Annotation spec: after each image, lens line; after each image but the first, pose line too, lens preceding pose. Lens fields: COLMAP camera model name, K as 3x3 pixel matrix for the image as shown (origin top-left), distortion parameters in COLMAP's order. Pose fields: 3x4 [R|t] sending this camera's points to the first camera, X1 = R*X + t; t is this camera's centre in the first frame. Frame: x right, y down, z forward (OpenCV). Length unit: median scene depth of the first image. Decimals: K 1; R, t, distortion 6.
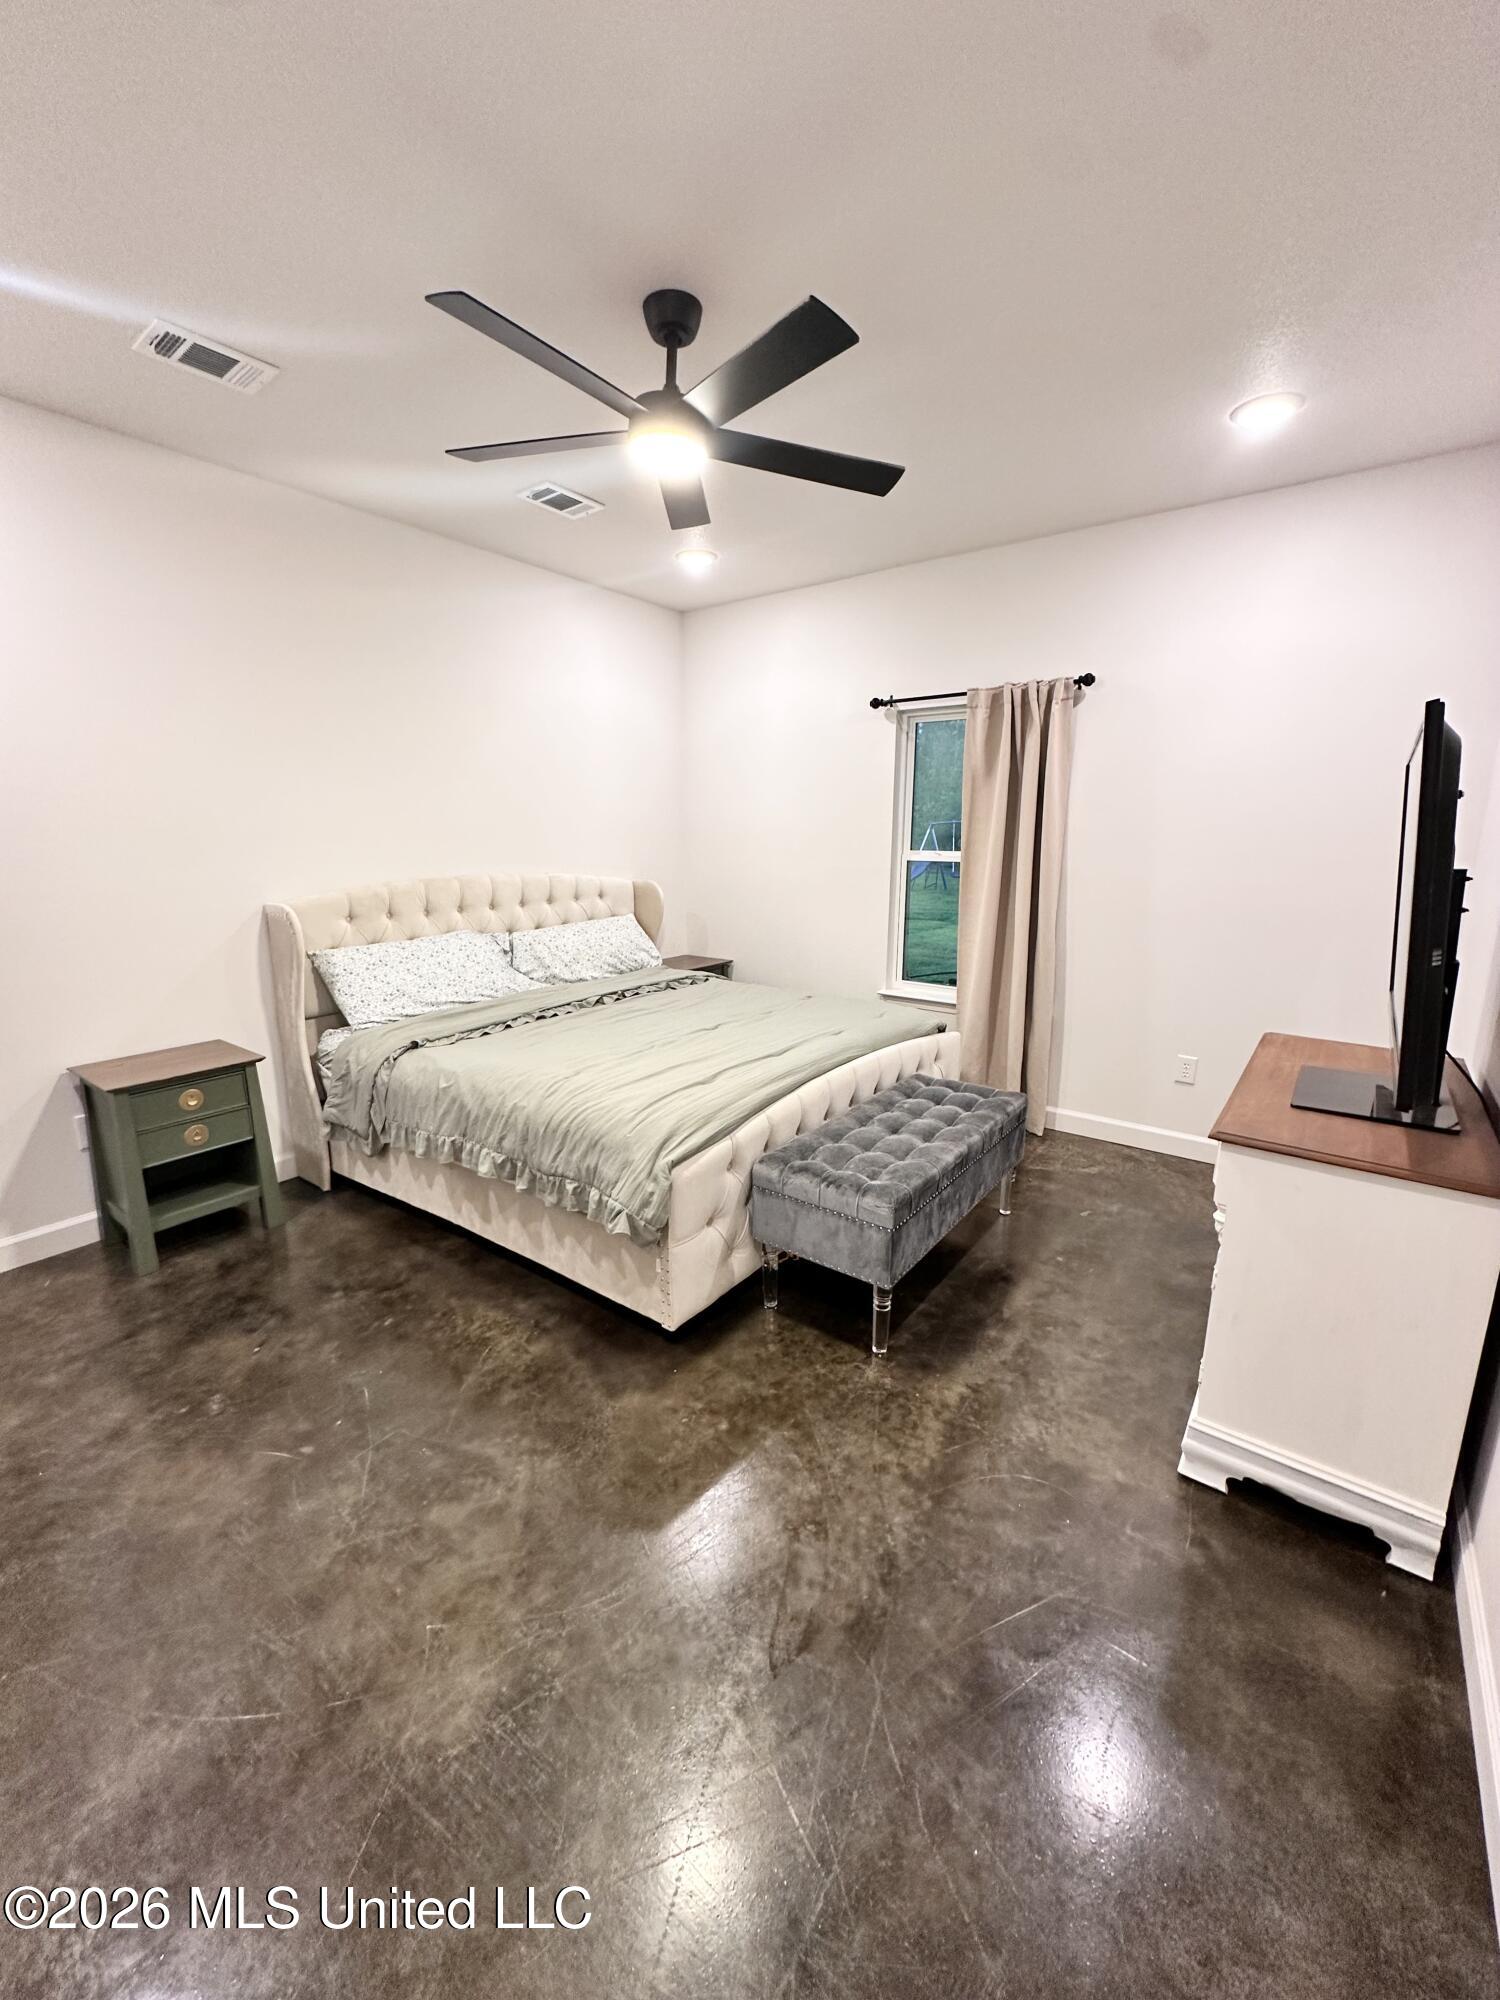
lens RADIAL K [[801.7, 0, 750.0], [0, 801.7, 1000.0], [0, 0, 1]] dist [-0.002979, -0.000854]
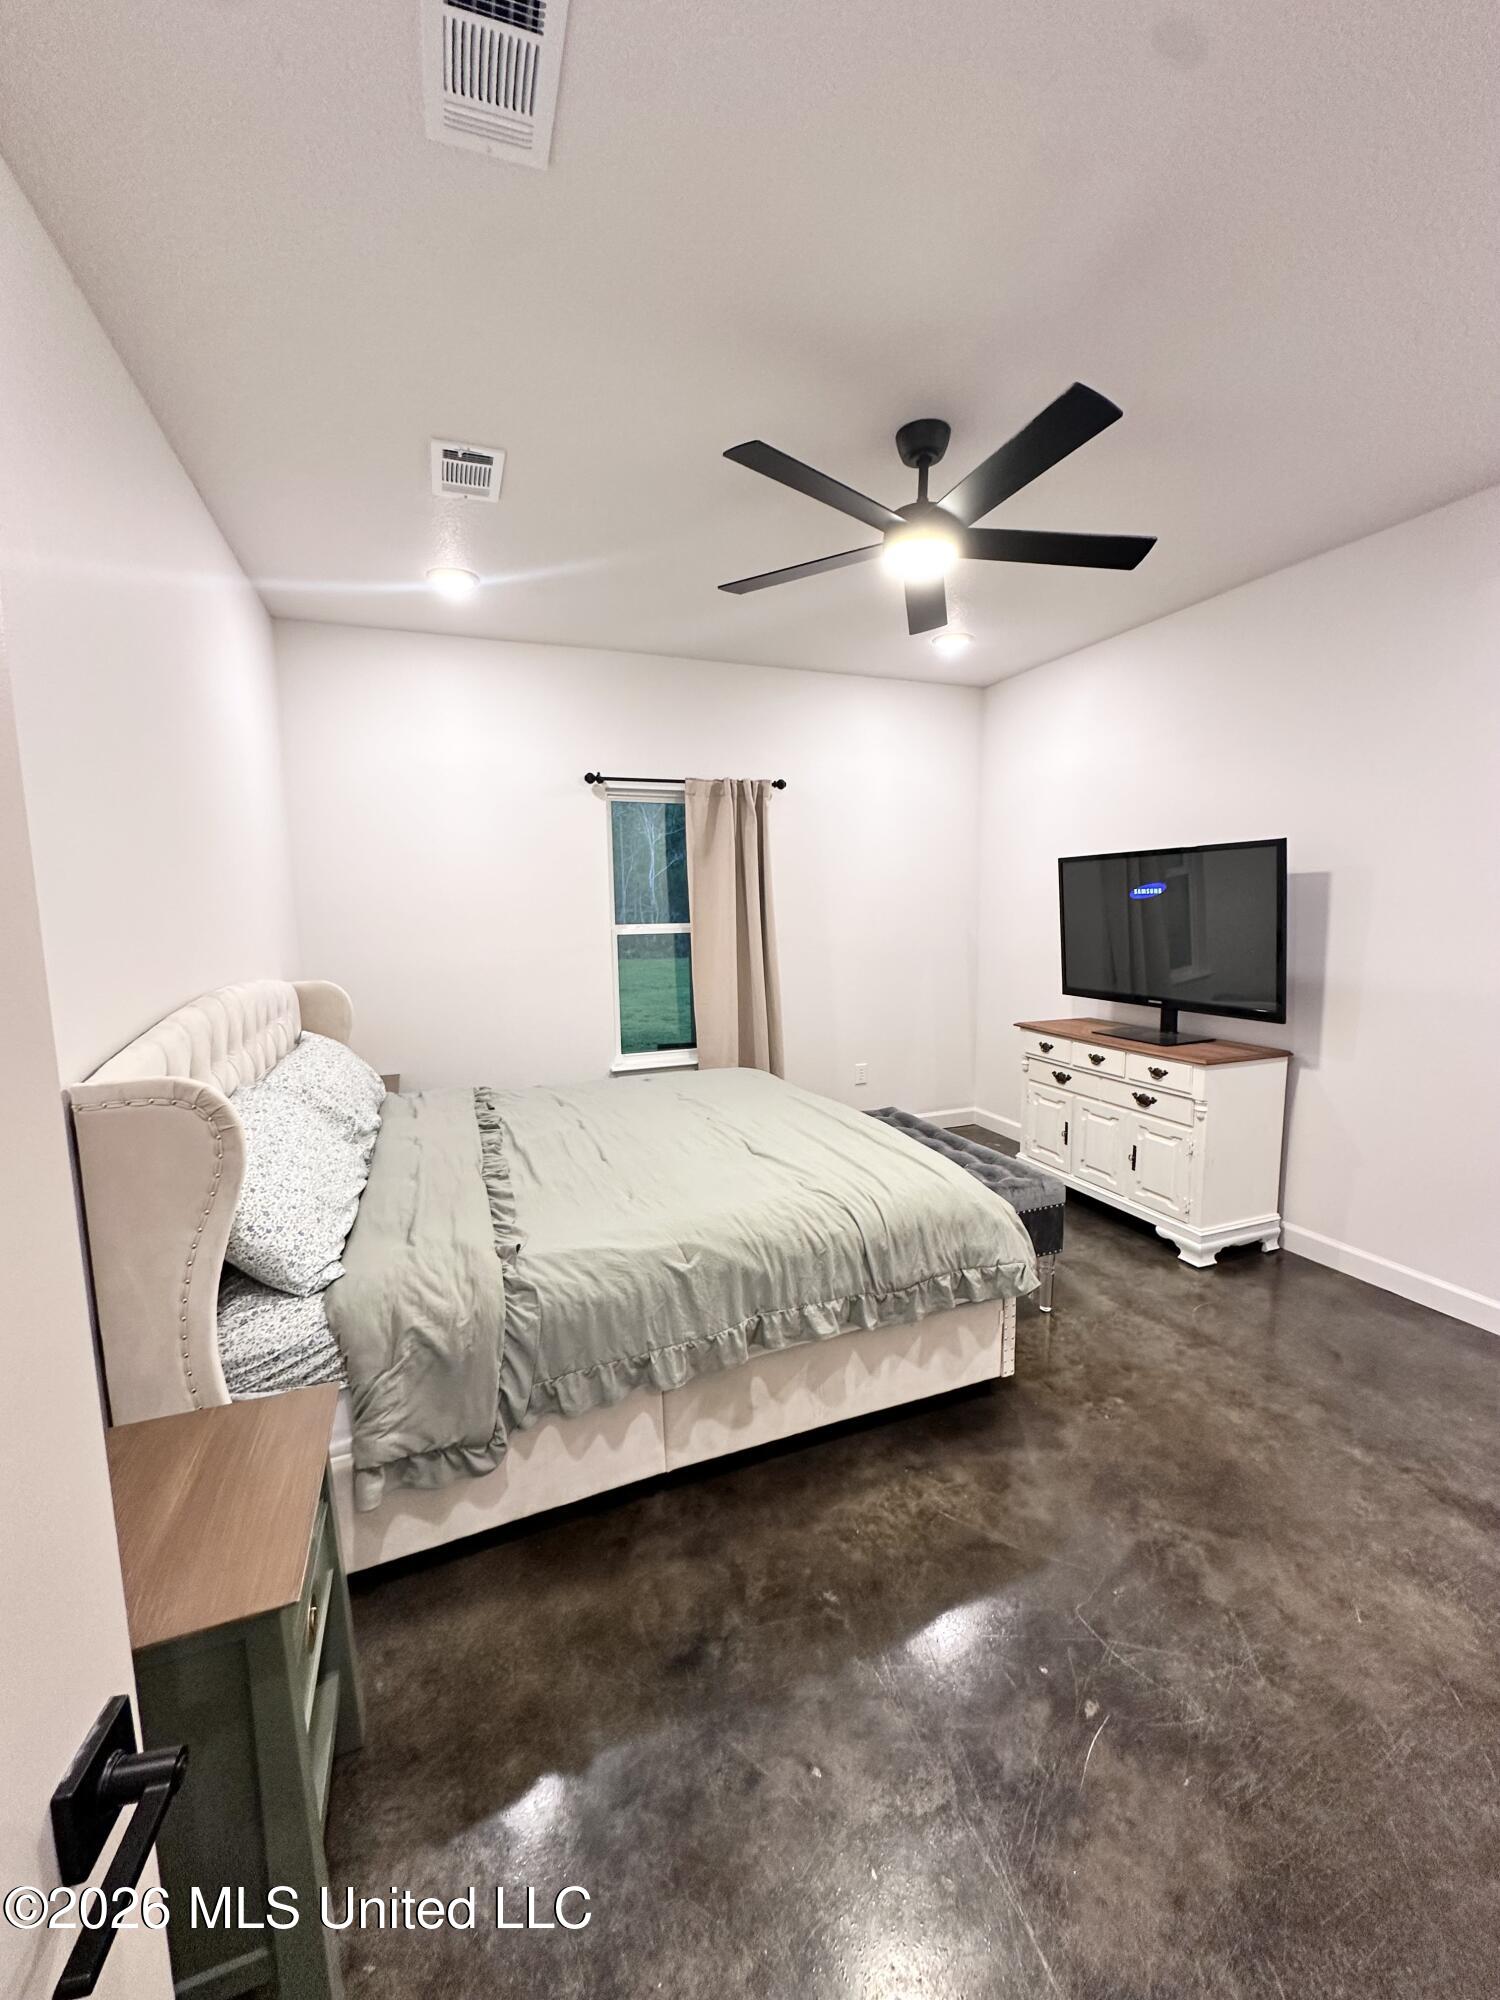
lens RADIAL K [[801.7, 0, 750.0], [0, 801.7, 1000.0], [0, 0, 1]] dist [-0.002979, -0.000854]
pose [[0.522403, -0.113739, 0.845079, -1.081117], [0.192544, 0.981202, 0.013035, -0.141361], [-0.830676, 0.155905, 0.534482, 0.638793]]
